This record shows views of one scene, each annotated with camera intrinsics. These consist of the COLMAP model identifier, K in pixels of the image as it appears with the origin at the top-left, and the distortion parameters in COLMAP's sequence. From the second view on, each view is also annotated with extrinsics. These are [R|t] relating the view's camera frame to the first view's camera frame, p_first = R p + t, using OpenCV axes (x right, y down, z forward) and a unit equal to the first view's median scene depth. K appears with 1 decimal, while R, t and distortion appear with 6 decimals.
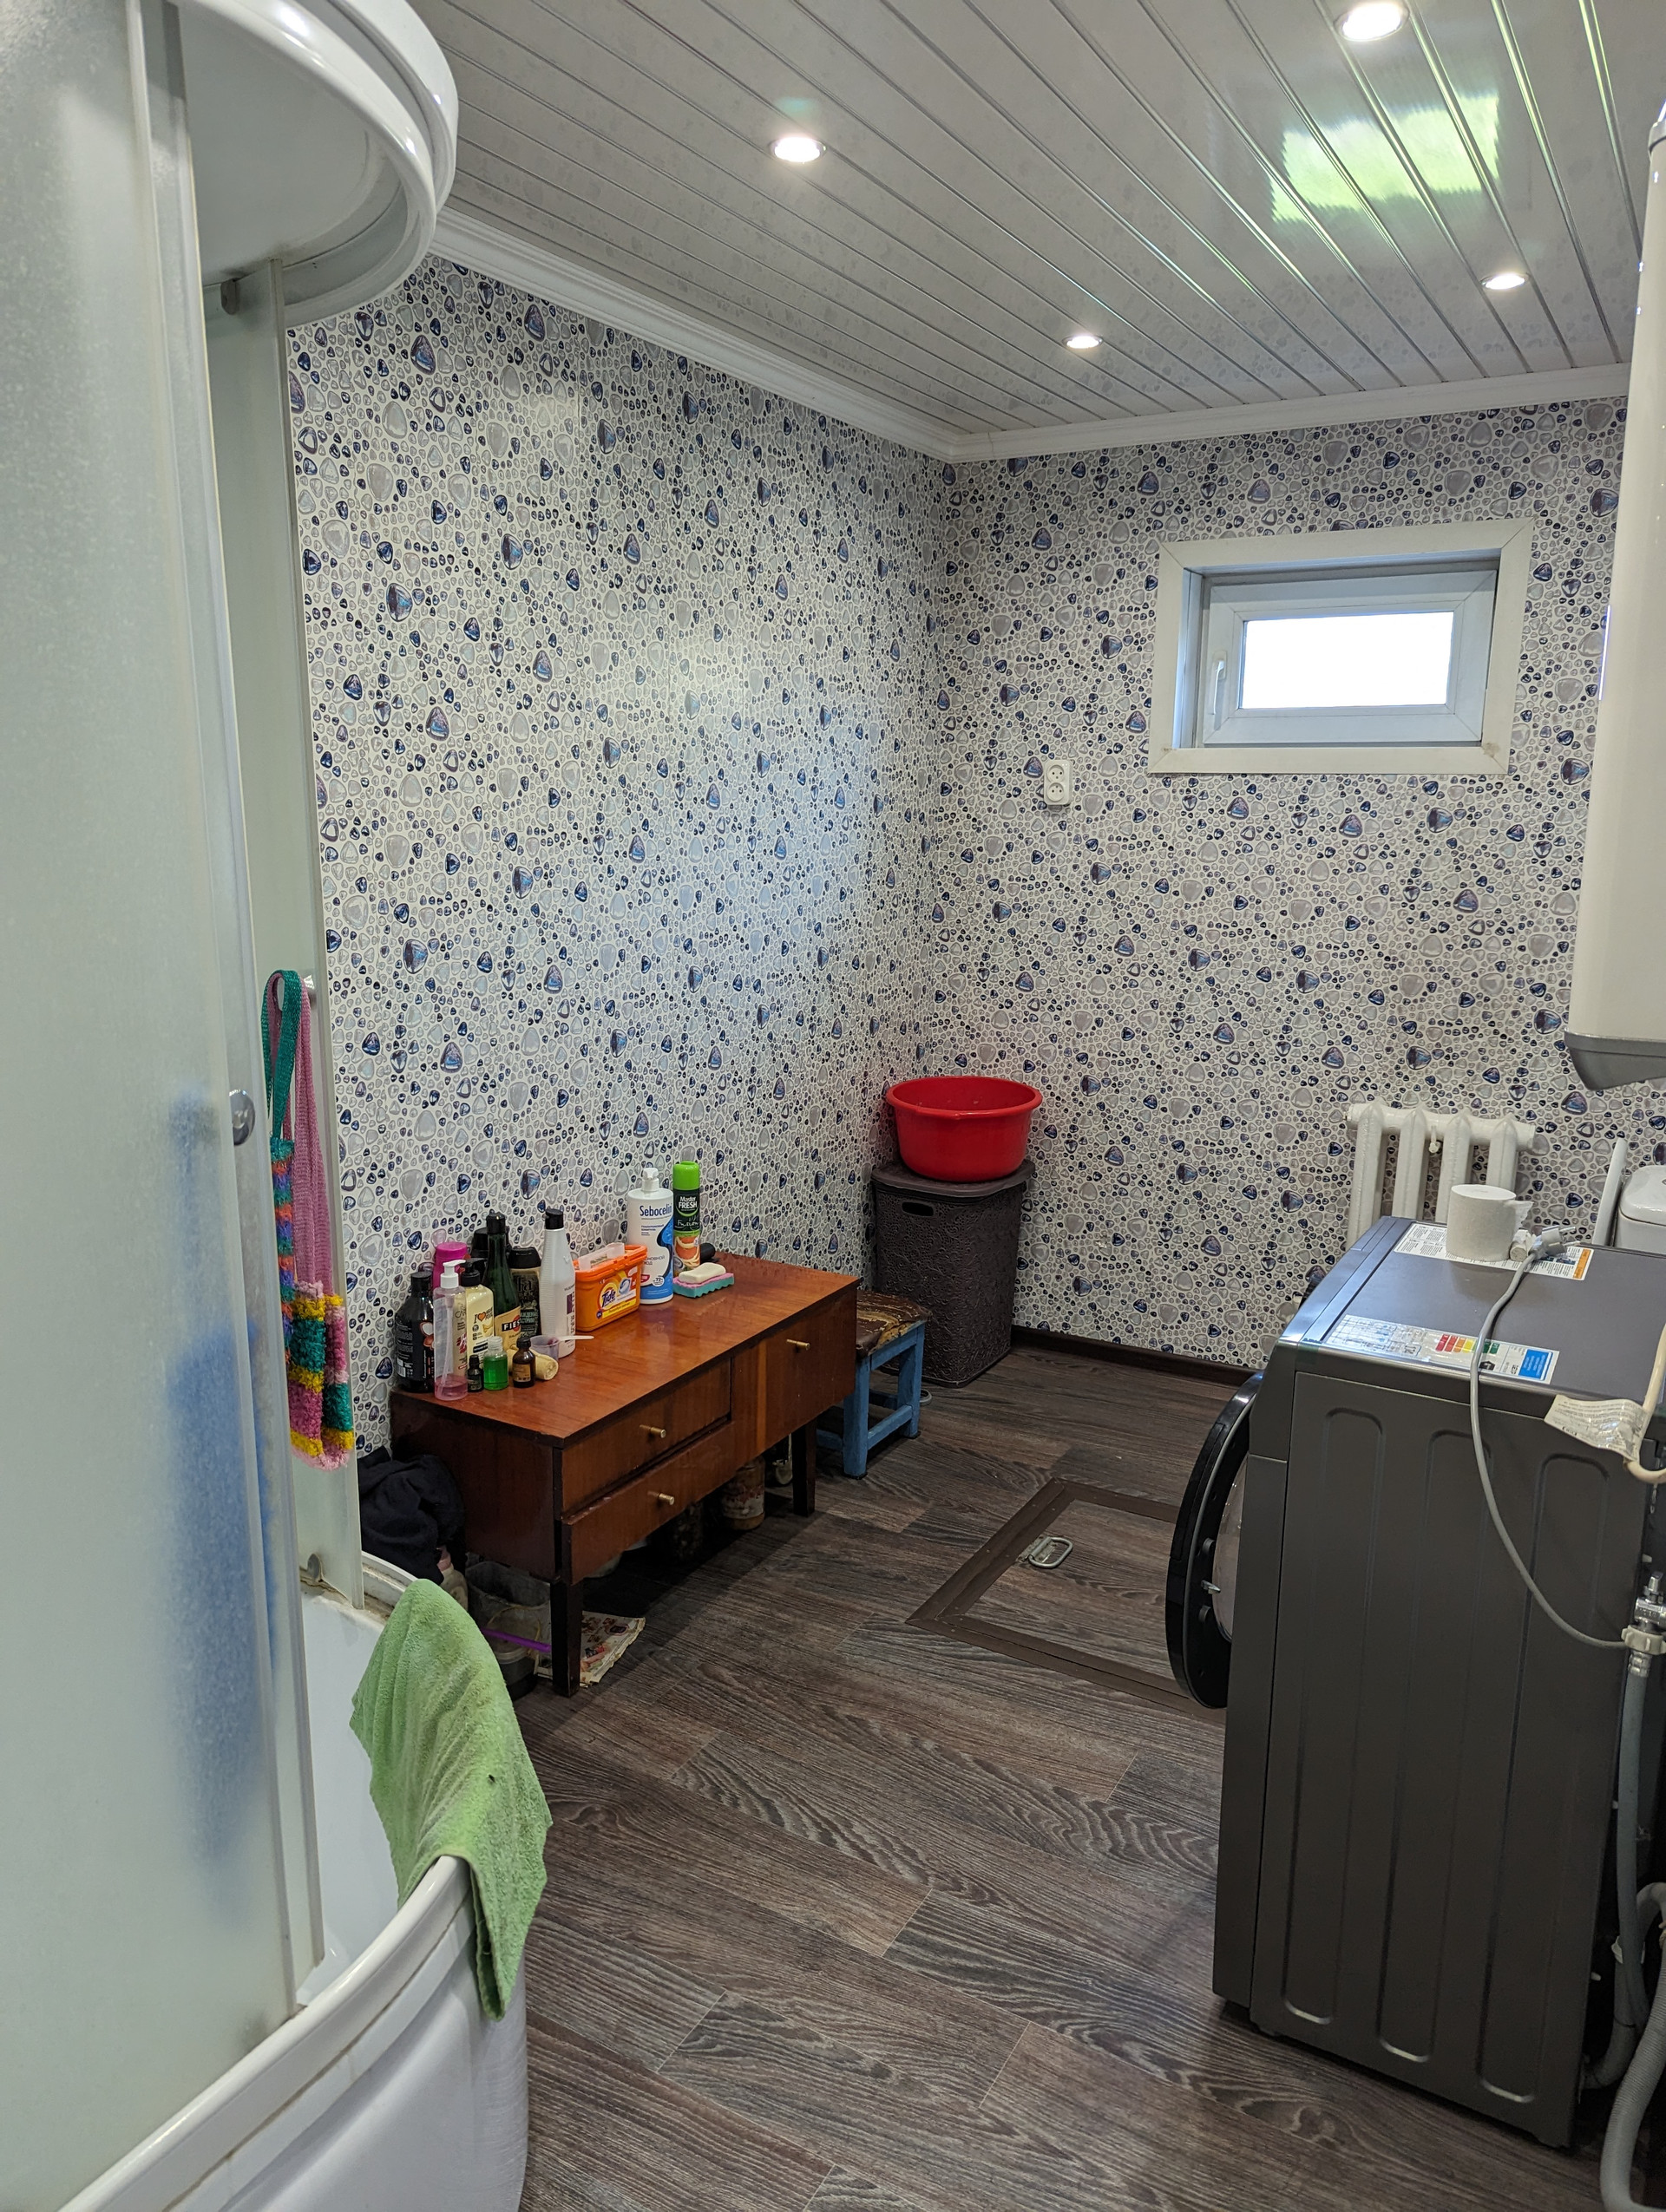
lens RADIAL K [[1565.7, 0, 831.9], [0, 1565.7, 1110.8], [0, 0, 1]] dist [0.065101, -0.064014]
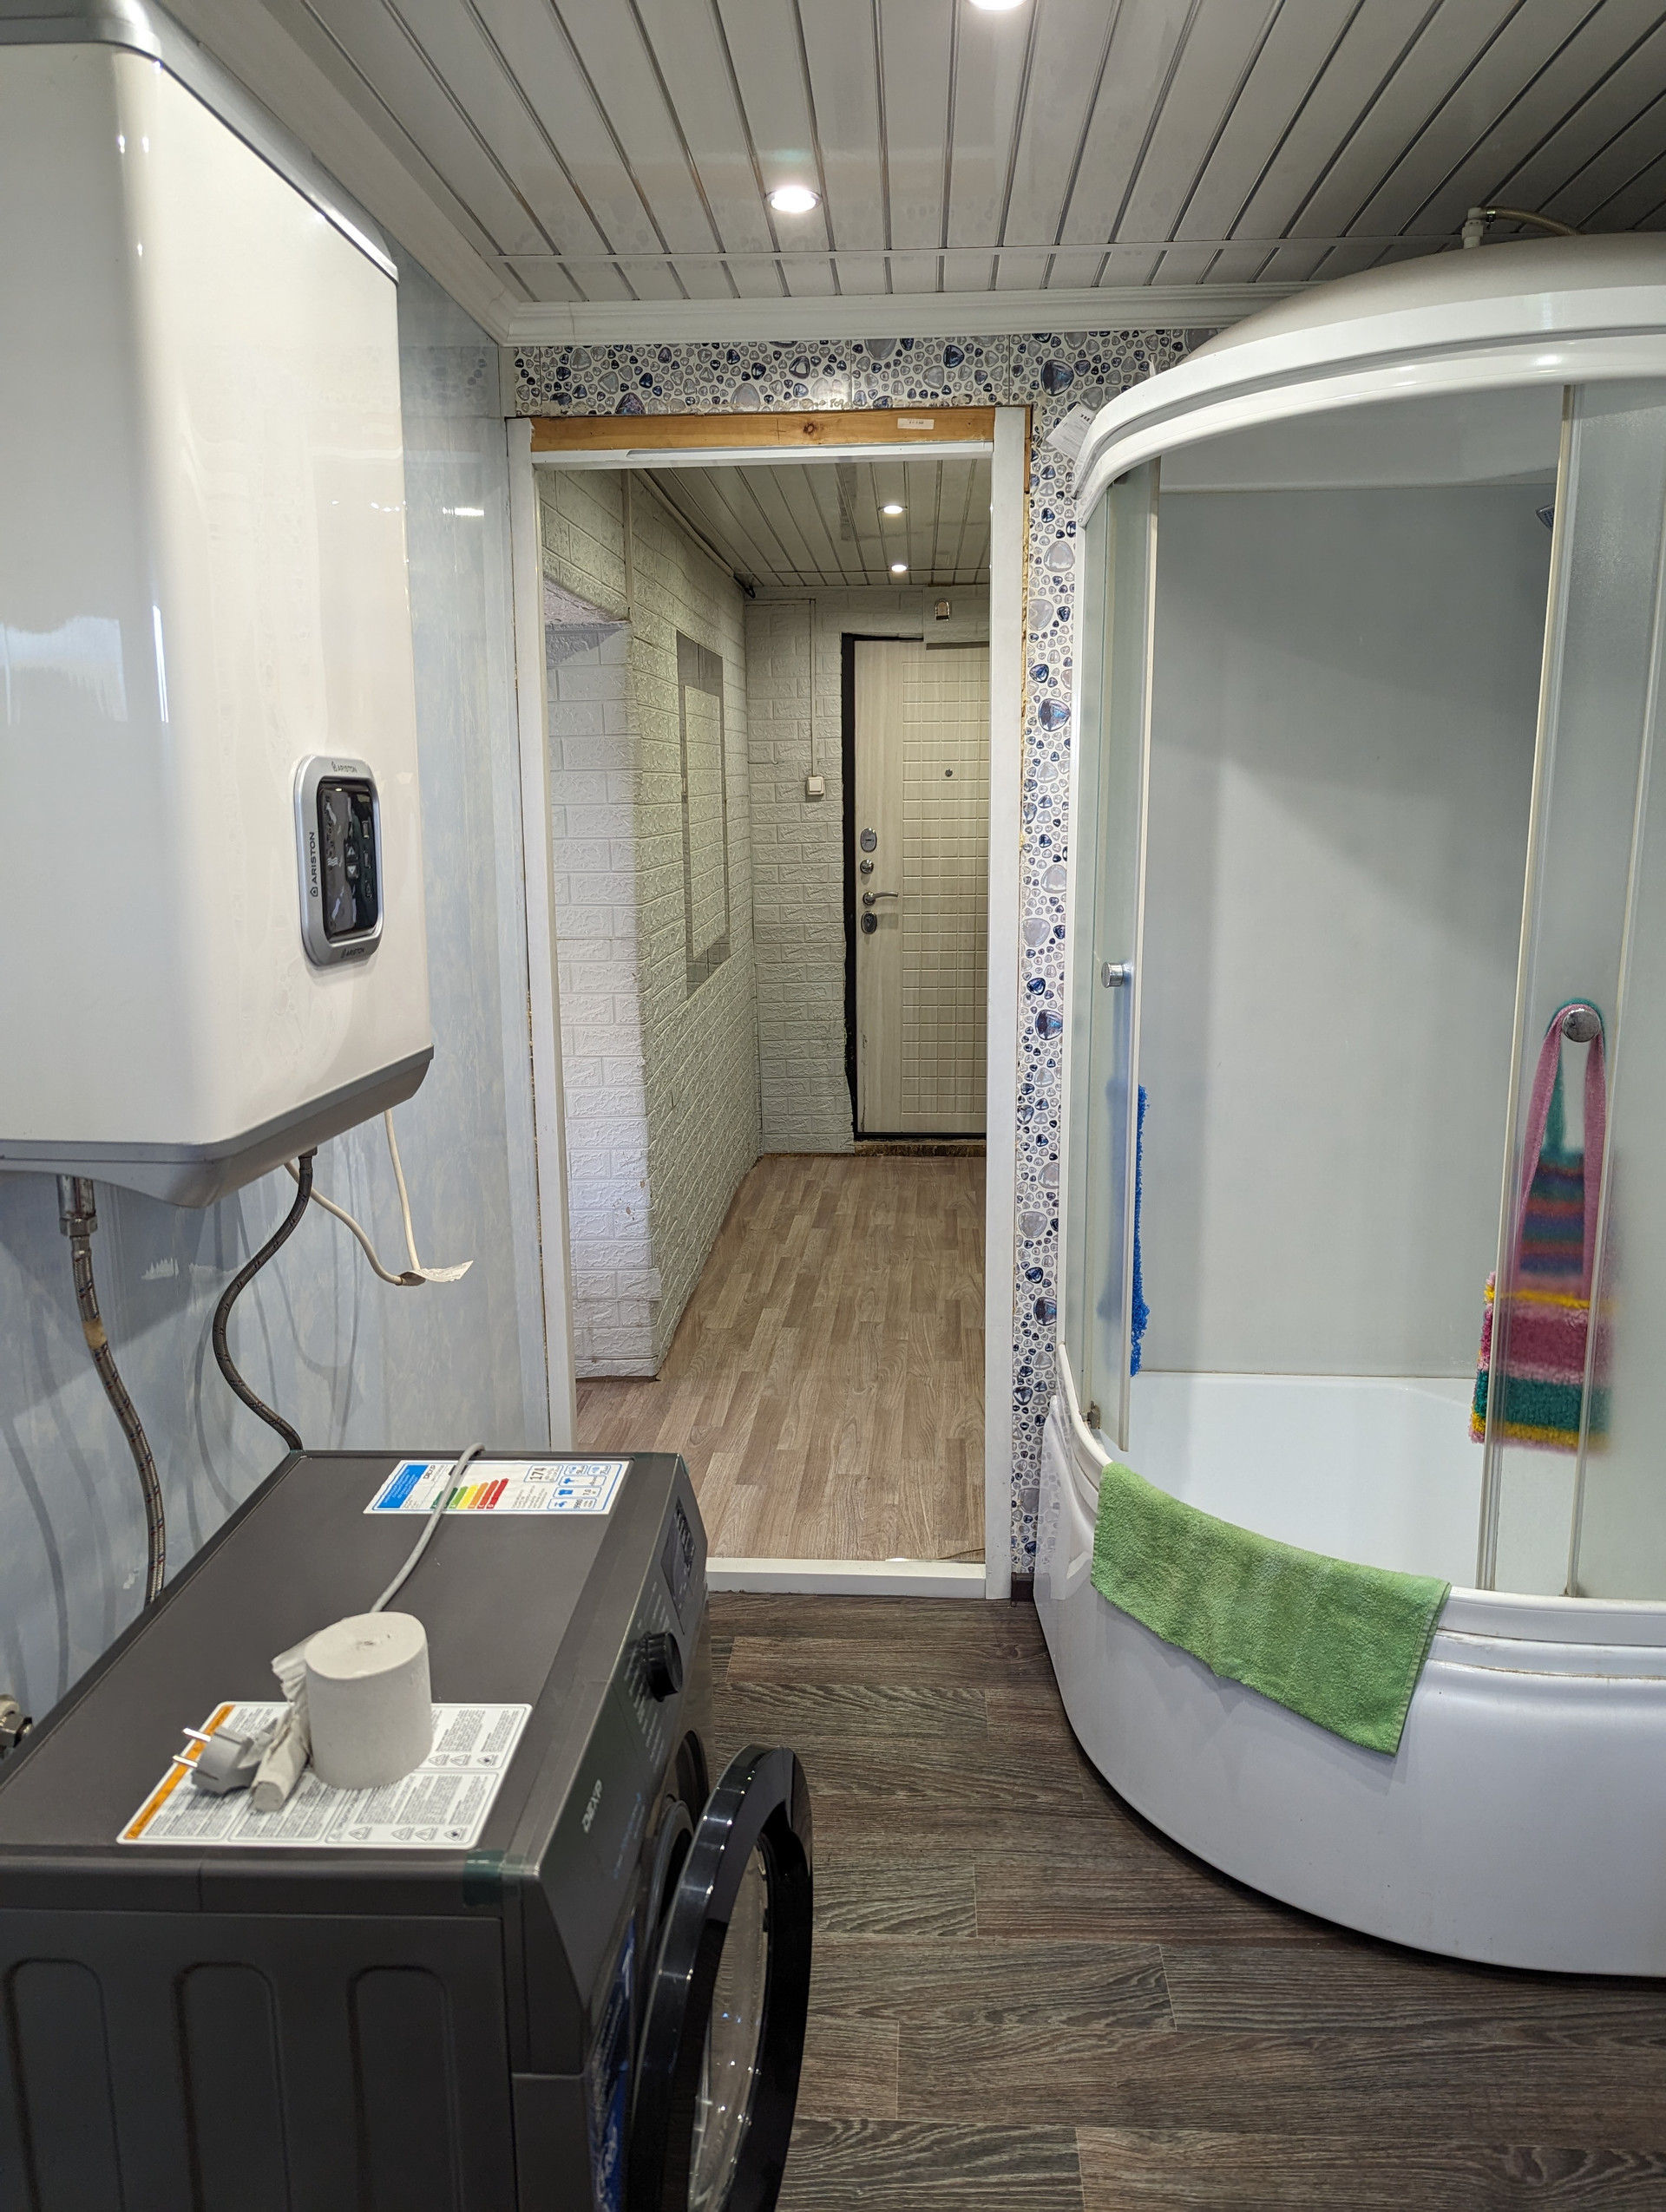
lens RADIAL K [[1568.2, 0, 838.9], [0, 1568.2, 1087.1], [0, 0, 1]] dist [0.057322, -0.049442]
pose [[-0.890224, 0.083885, -0.447733, 0.297789], [-0.093975, 0.927934, 0.360704, -0.192496], [0.445724, 0.363183, -0.818186, 0.863326]]
